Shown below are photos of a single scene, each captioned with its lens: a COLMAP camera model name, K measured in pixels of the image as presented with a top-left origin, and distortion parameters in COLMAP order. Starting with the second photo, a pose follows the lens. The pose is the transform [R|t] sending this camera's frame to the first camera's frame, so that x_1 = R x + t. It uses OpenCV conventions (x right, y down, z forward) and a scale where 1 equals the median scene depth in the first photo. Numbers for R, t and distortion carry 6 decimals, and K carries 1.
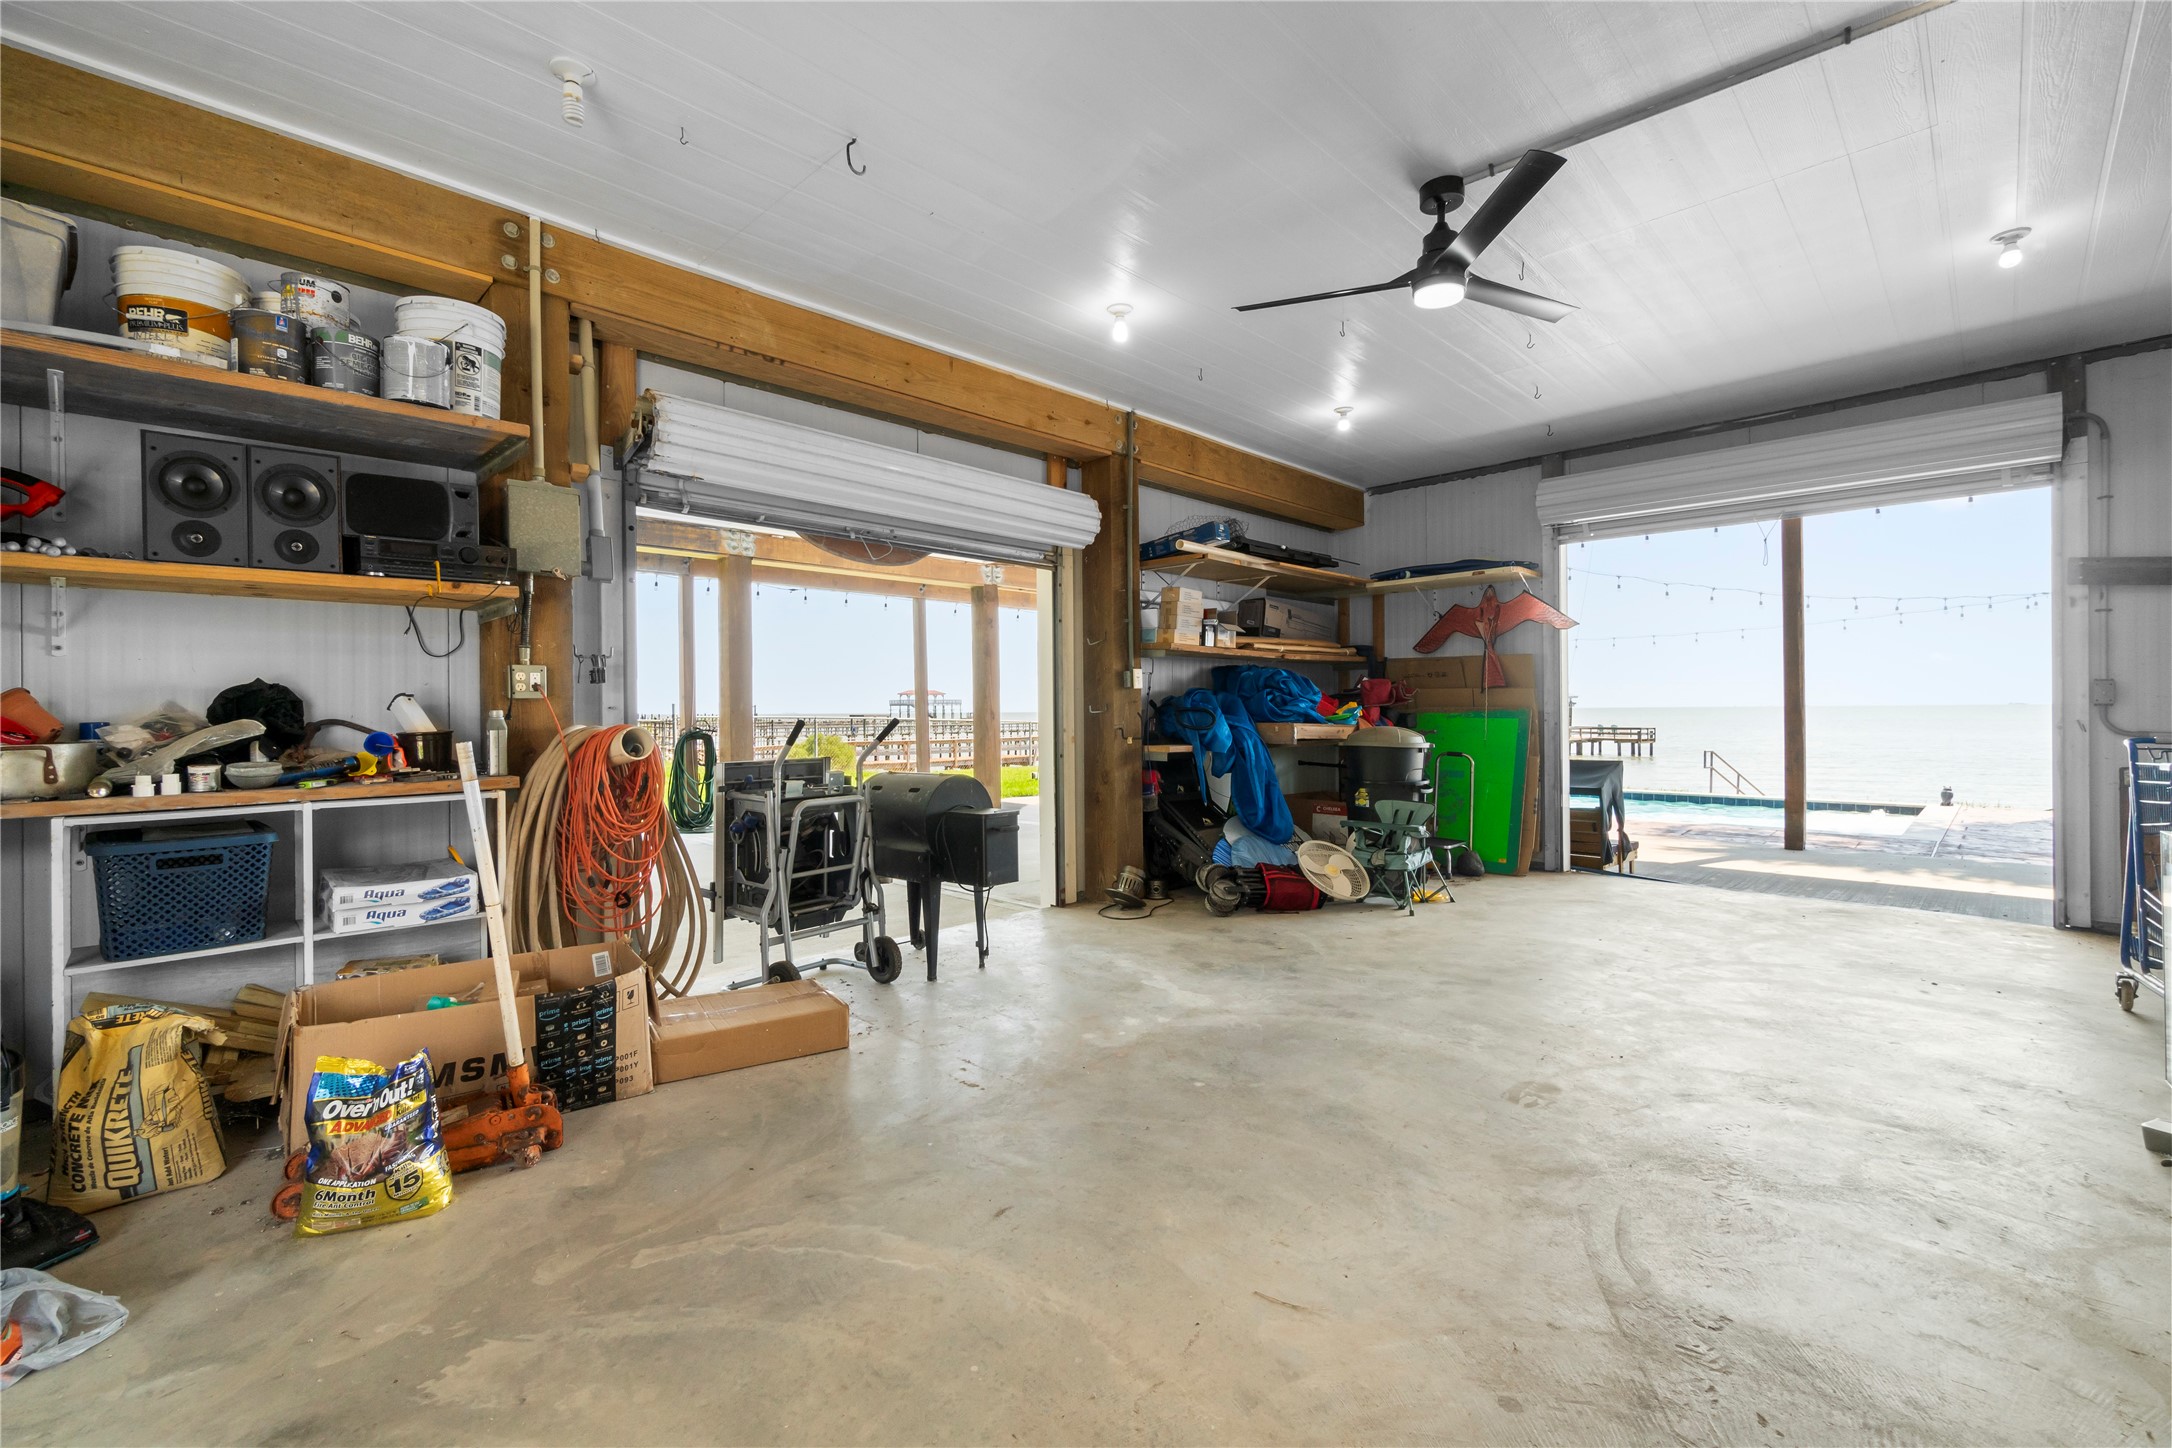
lens RADIAL K [[940.8, 0, 1072.0], [0, 940.8, 713.4], [0, 0, 1]] dist [-0.004440, -0.000200]
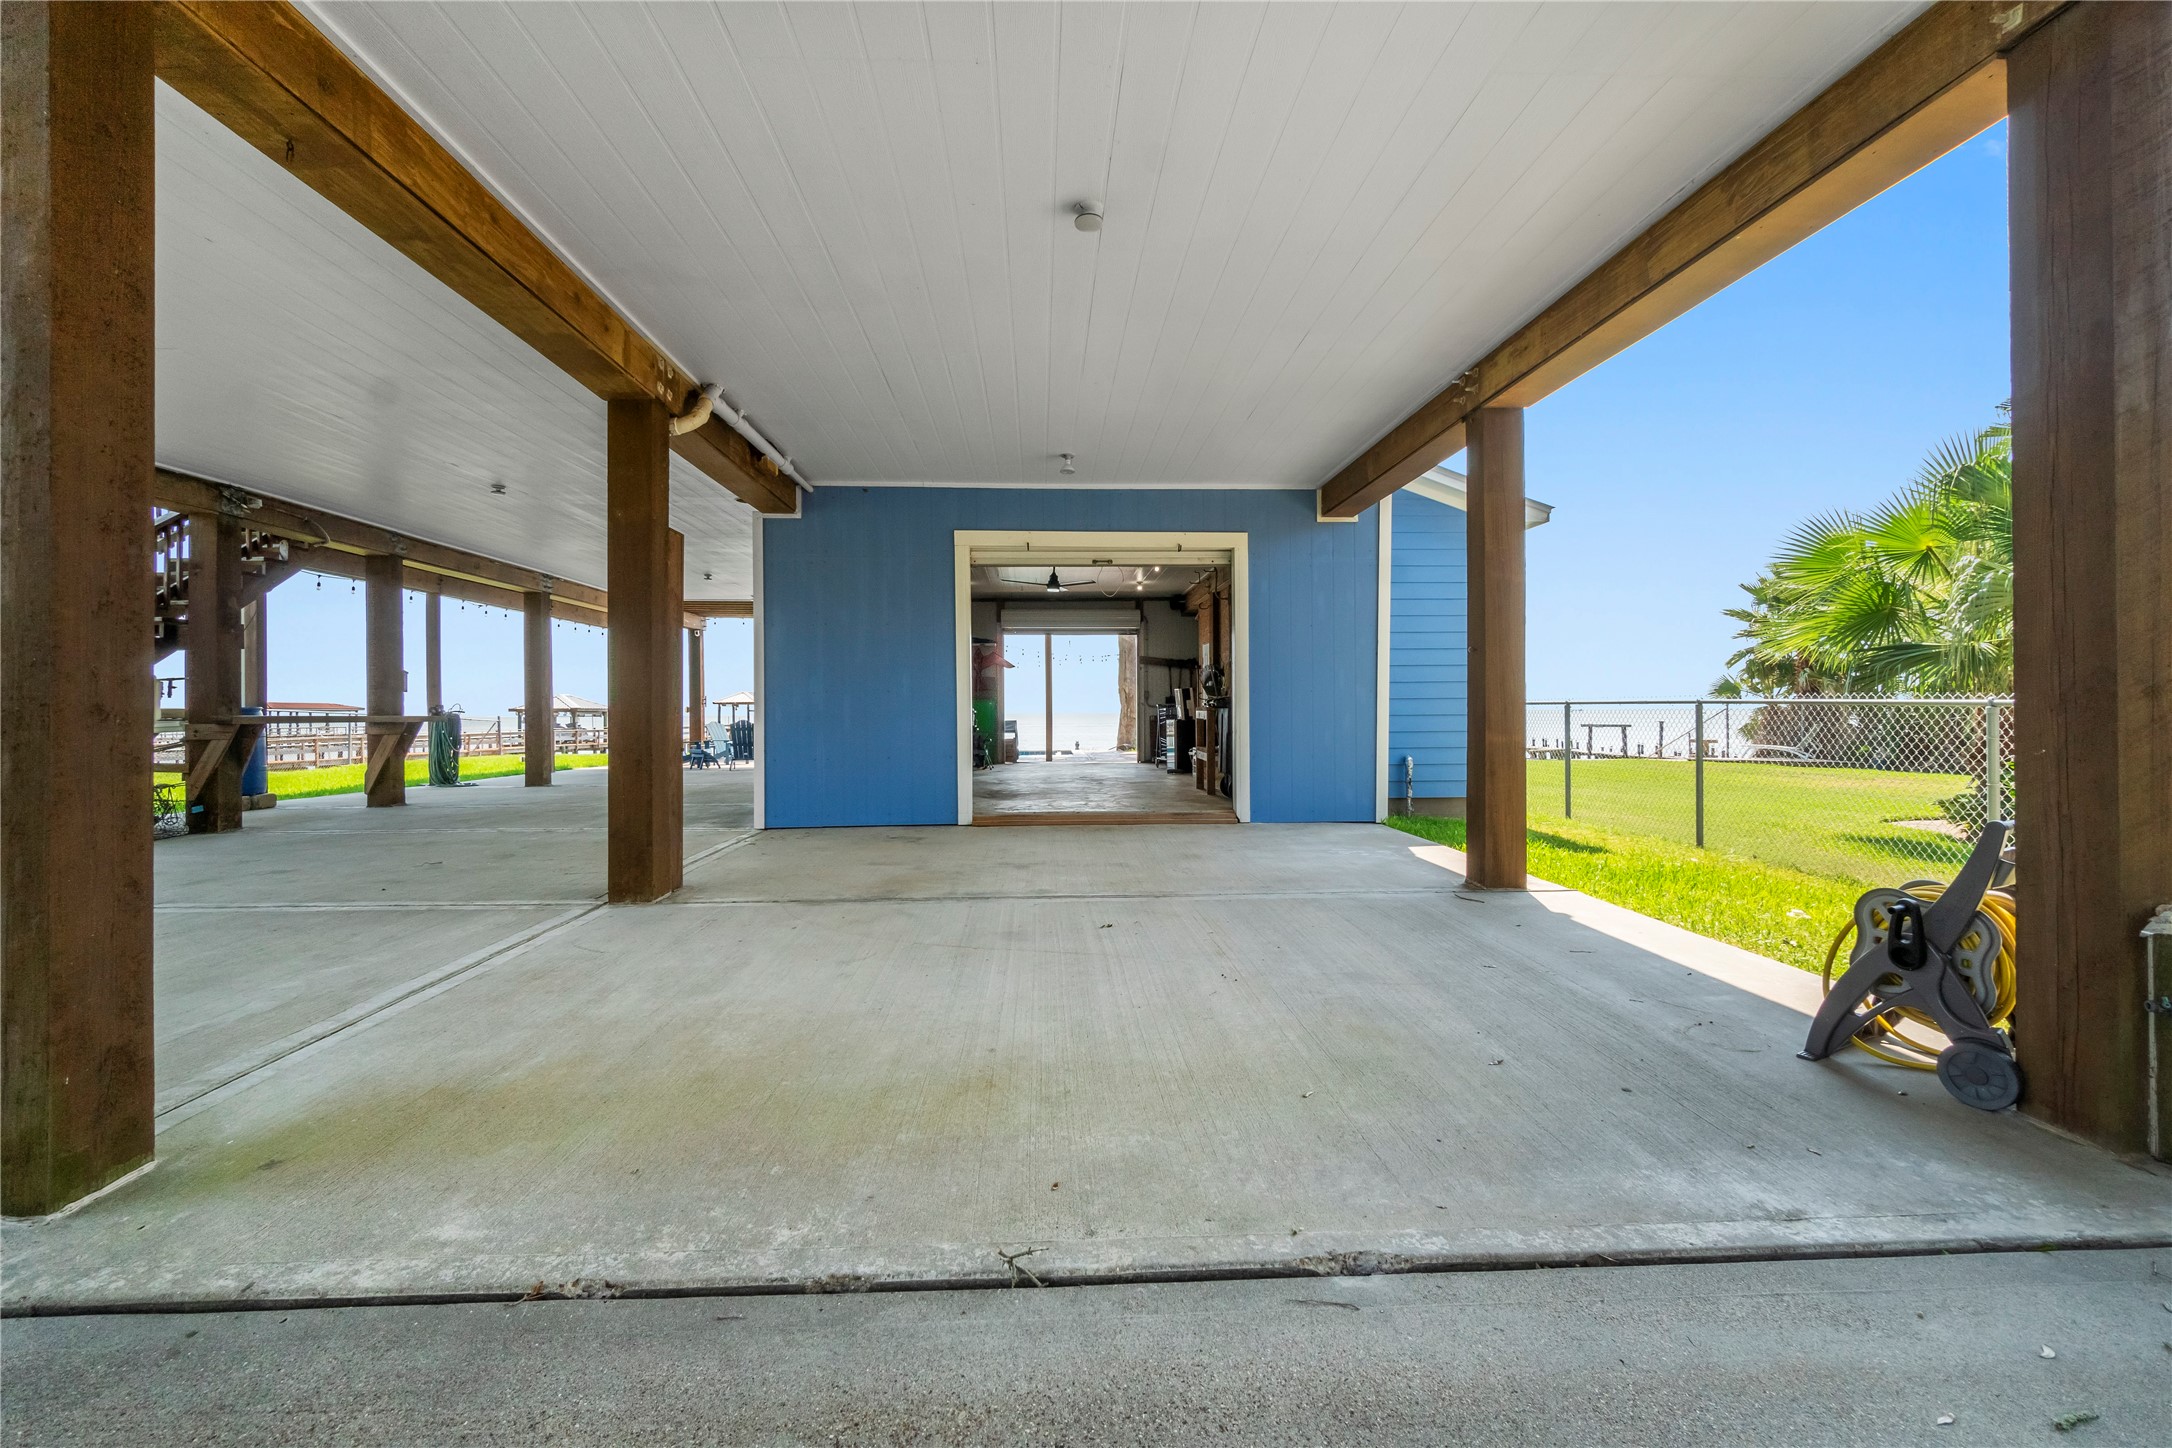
lens RADIAL K [[940.8, 0, 1072.0], [0, 940.8, 713.4], [0, 0, 1]] dist [-0.004440, -0.000200]
pose [[0.684389, 0.004240, 0.729105, -1.441242], [0.000669, 0.999979, -0.006443, 0.059101], [-0.729117, 0.004898, 0.684372, -1.048469]]
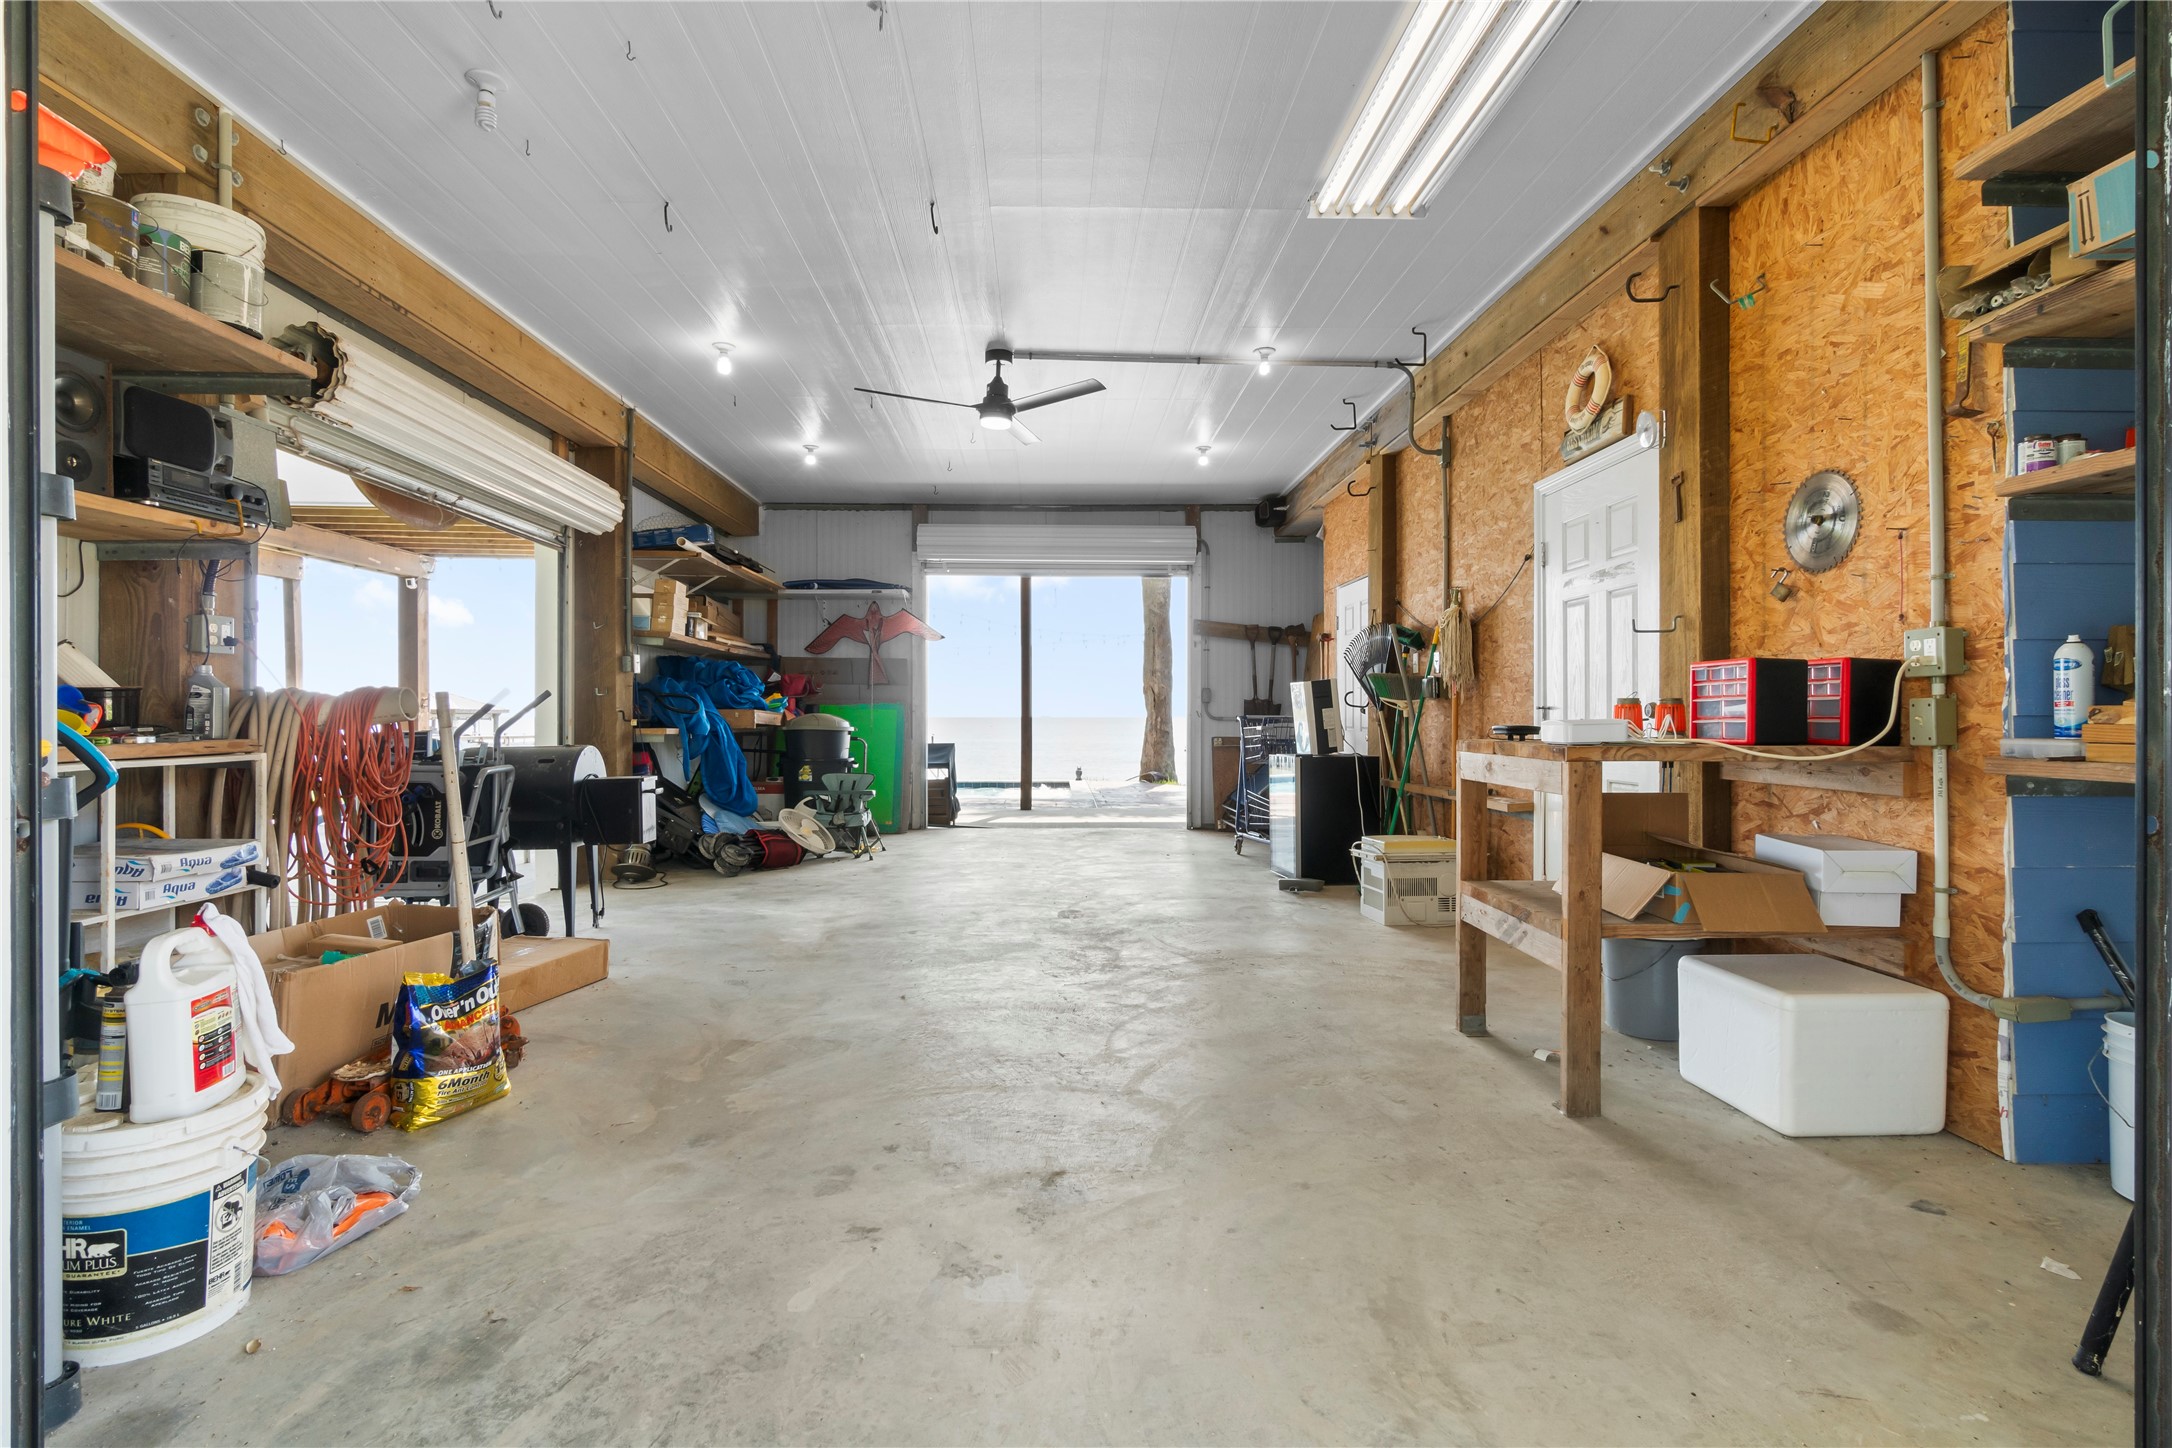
lens RADIAL K [[1031.3, 0, 1095.6], [0, 1031.3, 717.6], [0, 0, 1]] dist [0.000531, -0.000242]
pose [[0.675900, 0.008274, 0.736947, -0.431439], [-0.006299, 0.999965, -0.005449, 0.026004], [-0.736967, -0.000959, 0.675929, -0.154944]]
